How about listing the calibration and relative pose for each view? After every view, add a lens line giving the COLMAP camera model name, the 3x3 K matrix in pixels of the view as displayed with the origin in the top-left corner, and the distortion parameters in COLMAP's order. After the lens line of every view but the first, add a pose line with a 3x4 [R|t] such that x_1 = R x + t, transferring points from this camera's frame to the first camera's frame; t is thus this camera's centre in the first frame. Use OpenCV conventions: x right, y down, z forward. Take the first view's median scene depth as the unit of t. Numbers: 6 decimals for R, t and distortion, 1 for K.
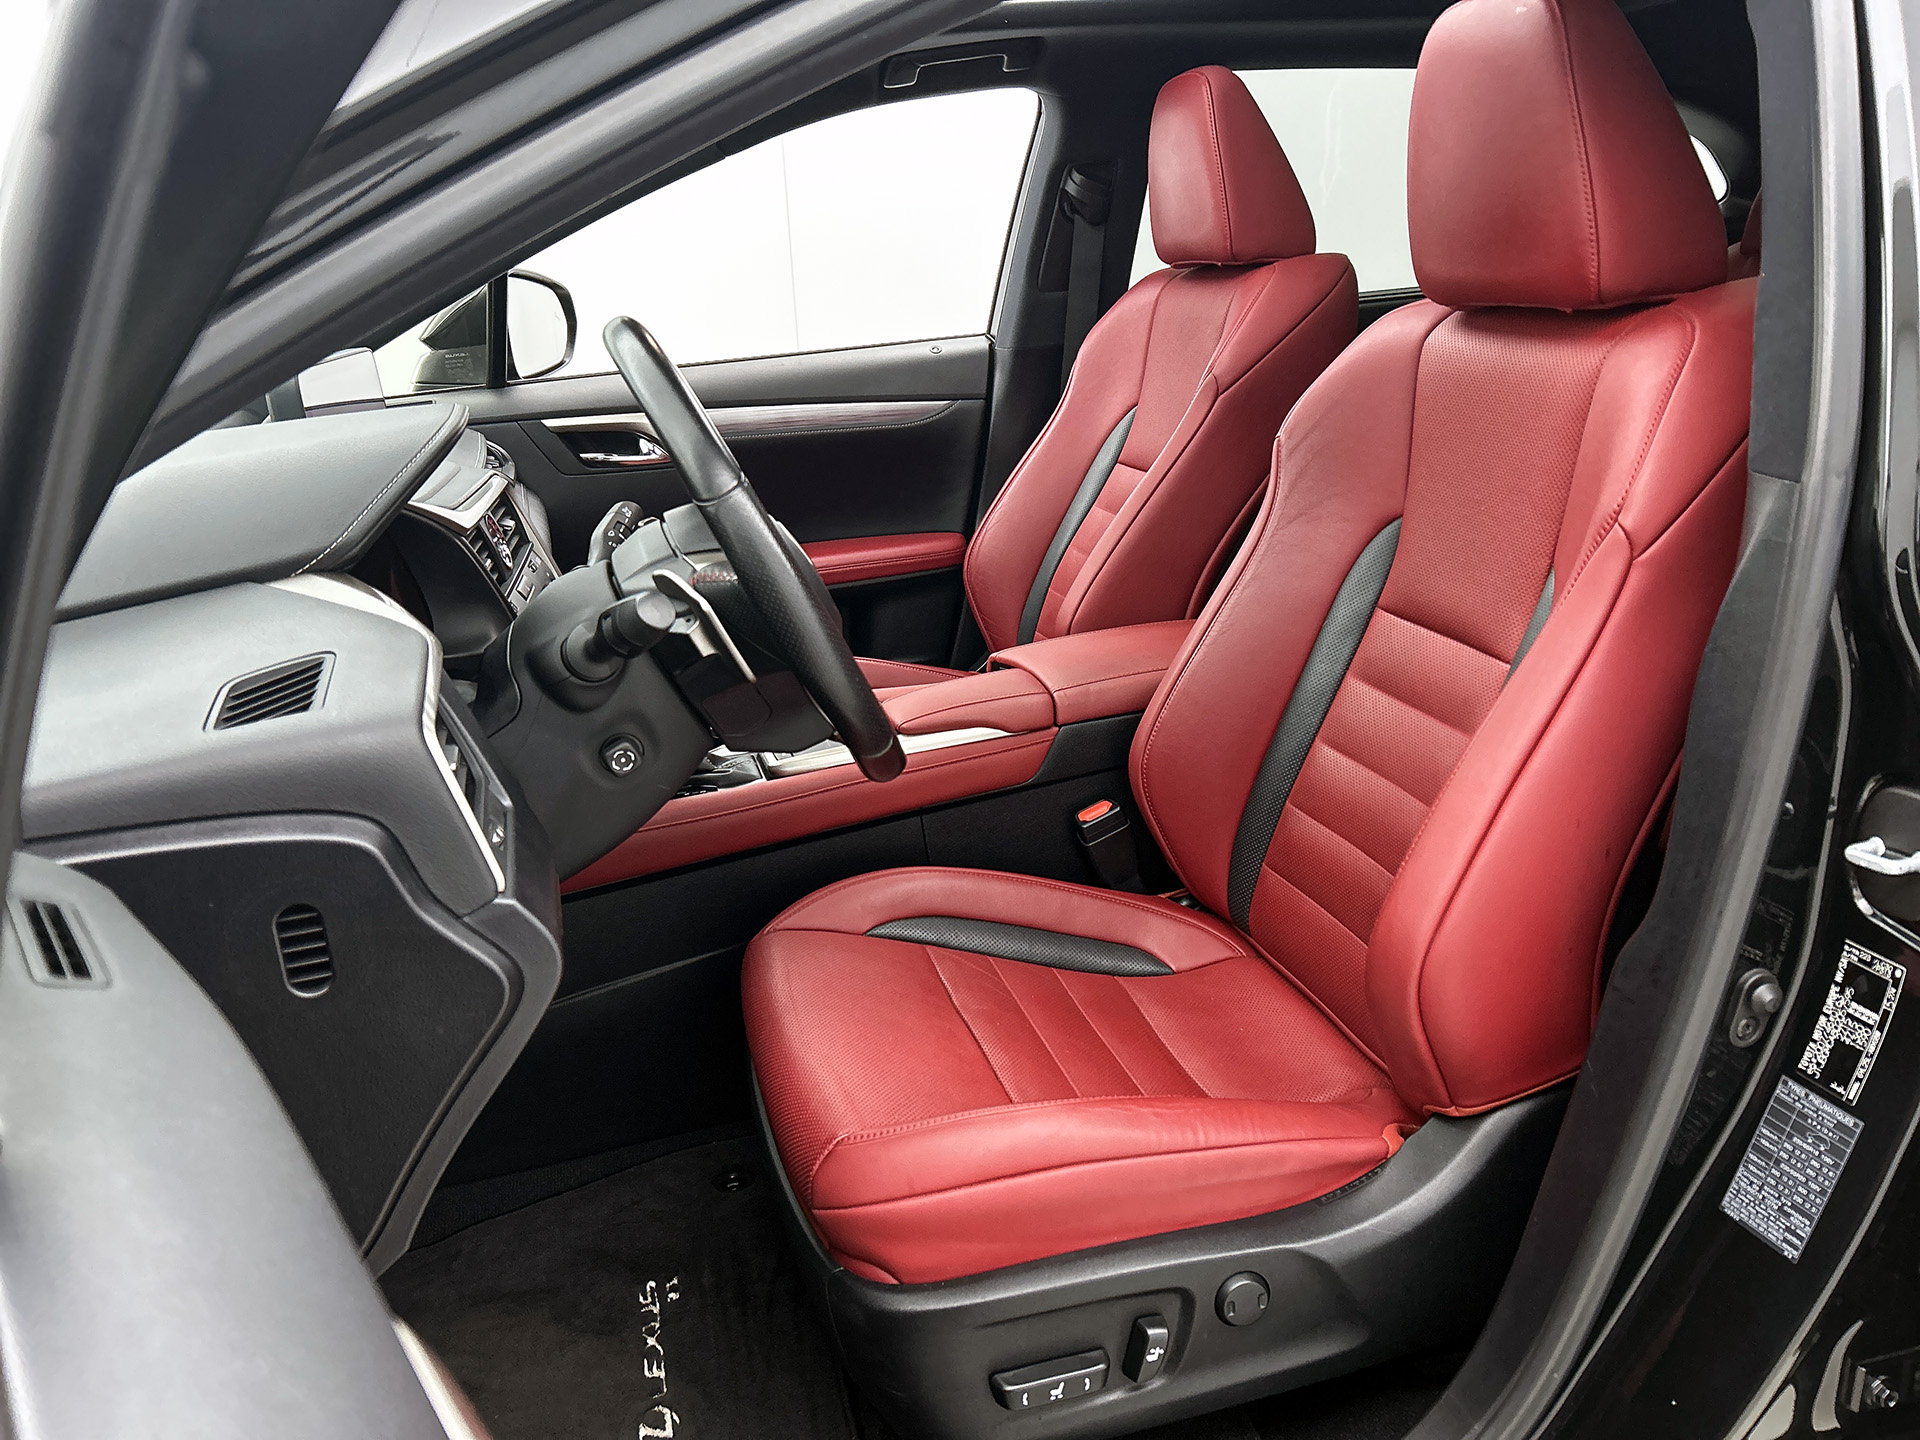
lens RADIAL K [[1472.1, 0, 960.0], [0, 1472.1, 720.0], [0, 0, 1]] dist [0.085363, -0.190478]
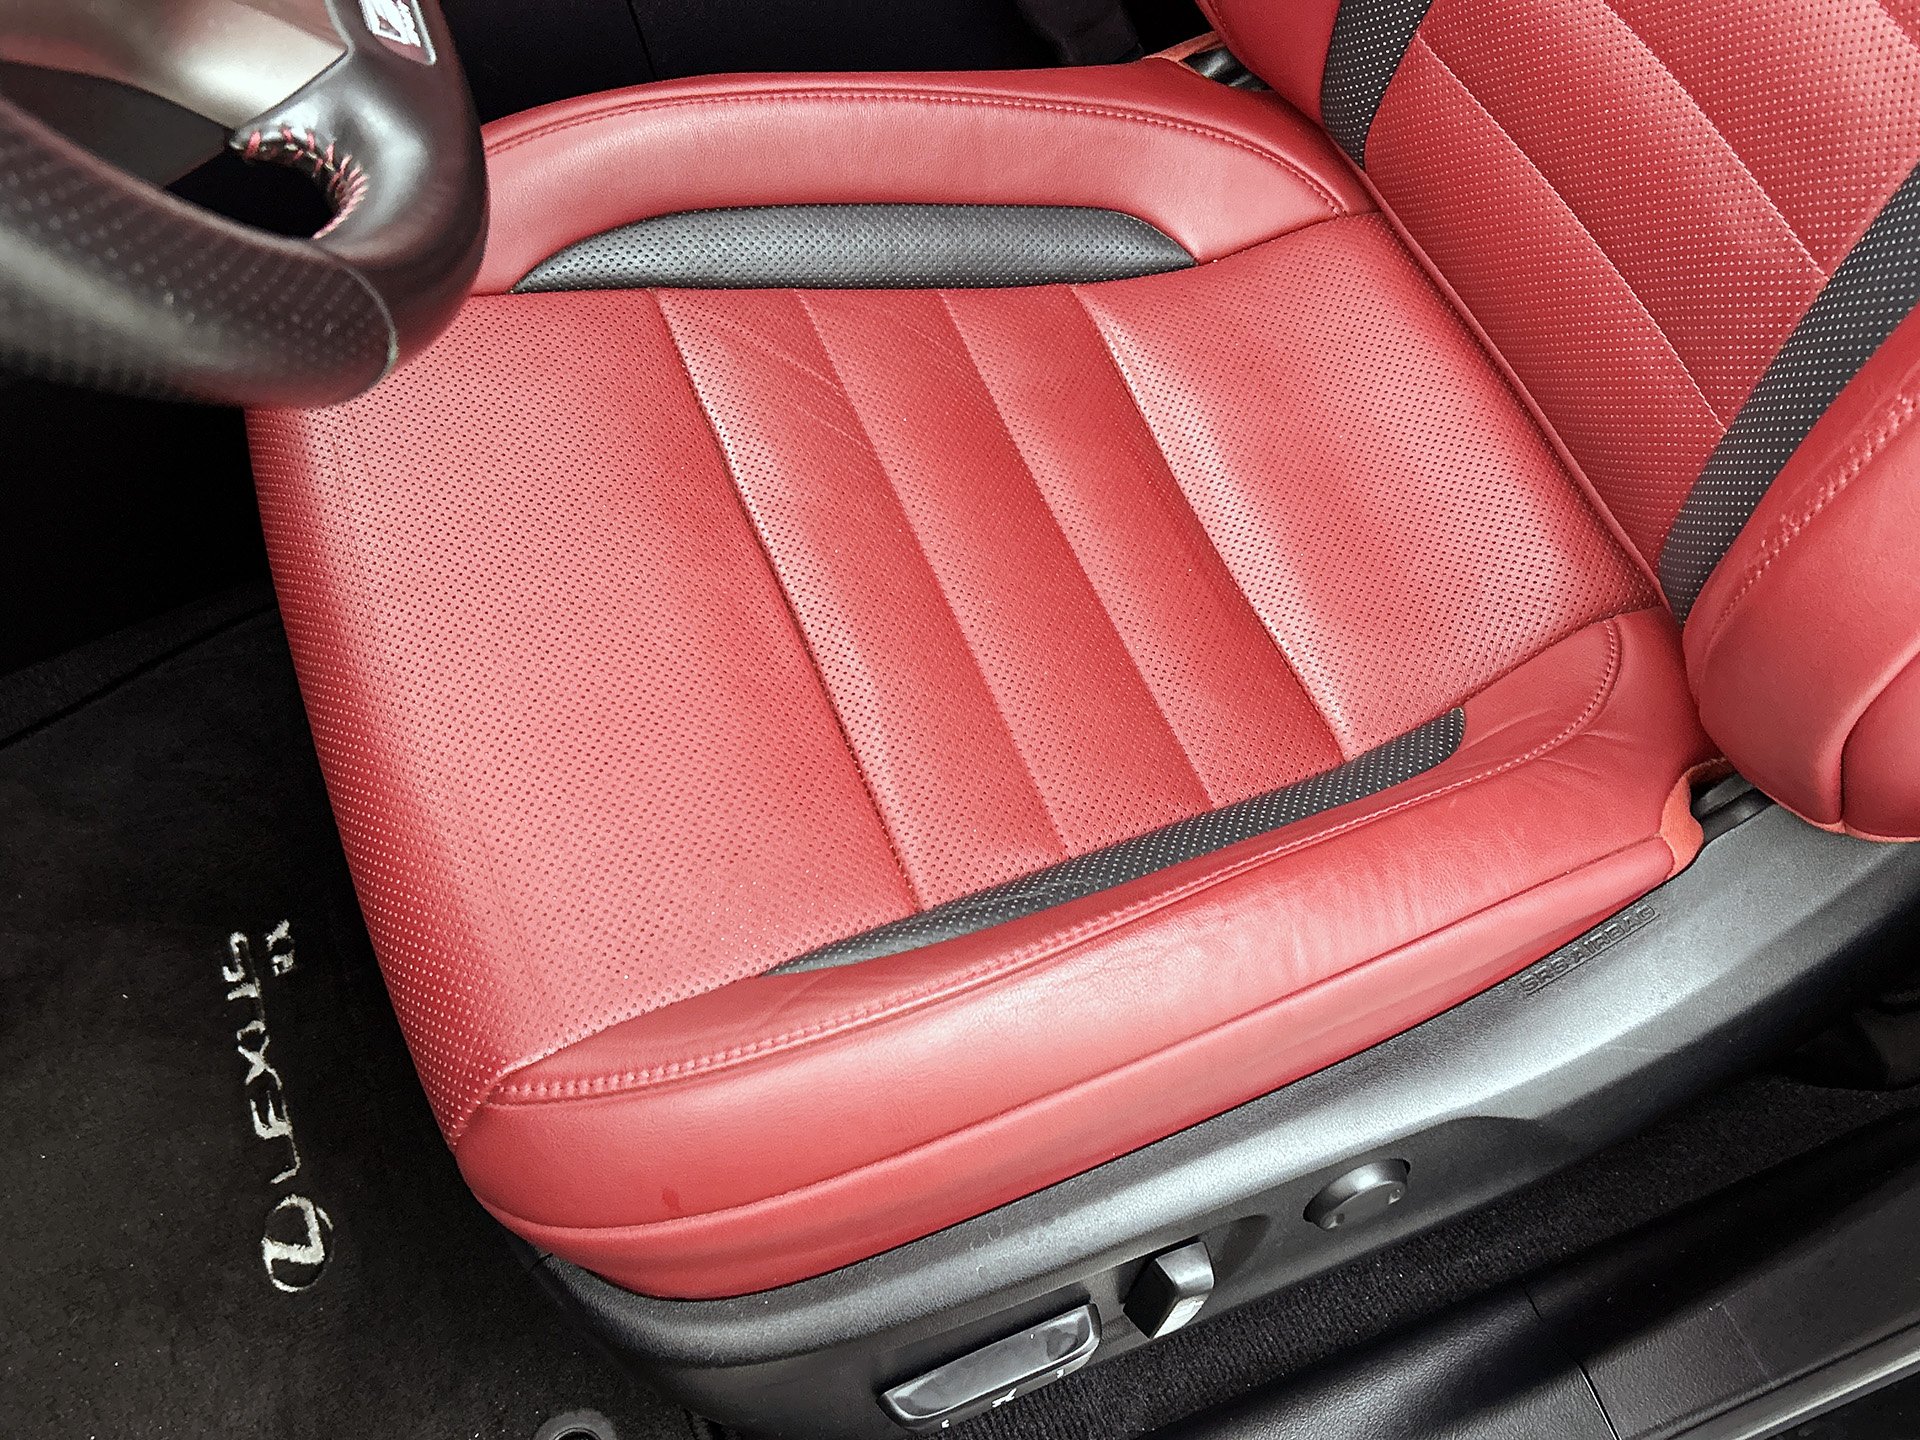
lens RADIAL K [[1870.6, 0, 960.0], [0, 1870.6, 720.0], [0, 0, 1]] dist [-0.000263, -0.001297]
pose [[0.994772, -0.087798, 0.052154, 0.028702], [0.031263, 0.748021, 0.662938, -0.131659], [-0.097217, -0.657842, 0.746855, 0.519514]]
